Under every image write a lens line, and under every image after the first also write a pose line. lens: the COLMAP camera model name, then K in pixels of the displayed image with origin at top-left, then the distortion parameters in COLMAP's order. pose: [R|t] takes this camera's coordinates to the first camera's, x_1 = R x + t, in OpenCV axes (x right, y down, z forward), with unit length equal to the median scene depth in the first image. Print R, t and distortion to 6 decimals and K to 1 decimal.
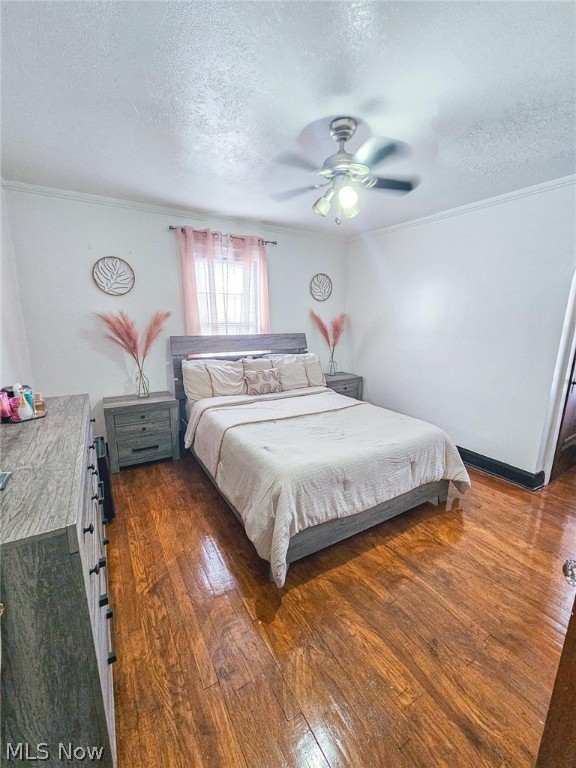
lens RADIAL K [[315.2, 0, 285.6], [0, 315.2, 383.8], [0, 0, 1]] dist [-0.001017, -0.000558]
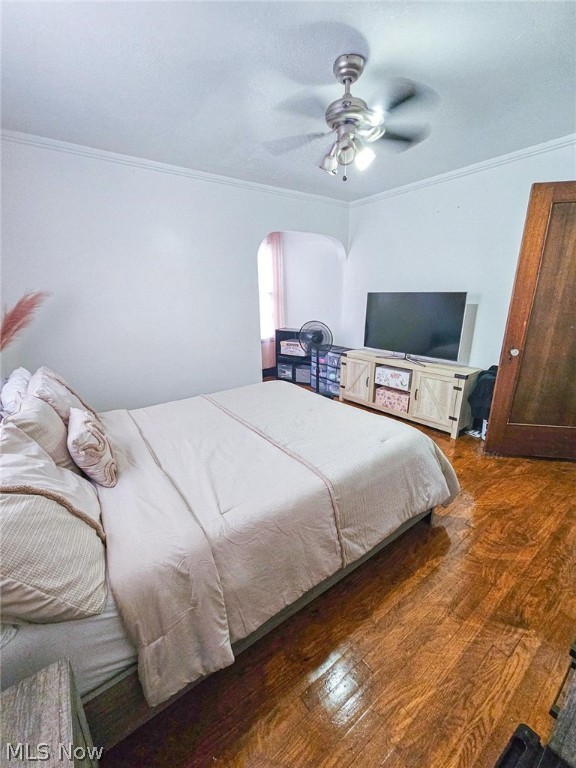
lens RADIAL K [[315.2, 0, 285.6], [0, 315.2, 383.8], [0, 0, 1]] dist [-0.001017, -0.000558]
pose [[-0.096898, -0.290212, 0.952044, -0.552718], [0.214129, 0.928067, 0.304697, -0.175371], [-0.971987, 0.233385, -0.027785, 0.851198]]
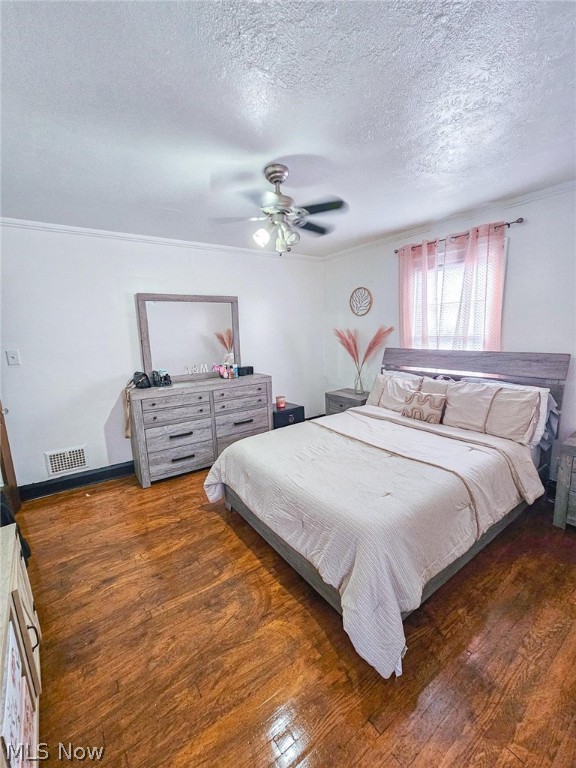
lens RADIAL K [[315.2, 0, 285.6], [0, 315.2, 383.8], [0, 0, 1]] dist [-0.001017, -0.000558]
pose [[0.074273, 0.164237, -0.983621, 0.845433], [-0.167093, 0.974450, 0.150089, -0.151378], [0.983140, 0.153209, 0.099818, 0.619074]]
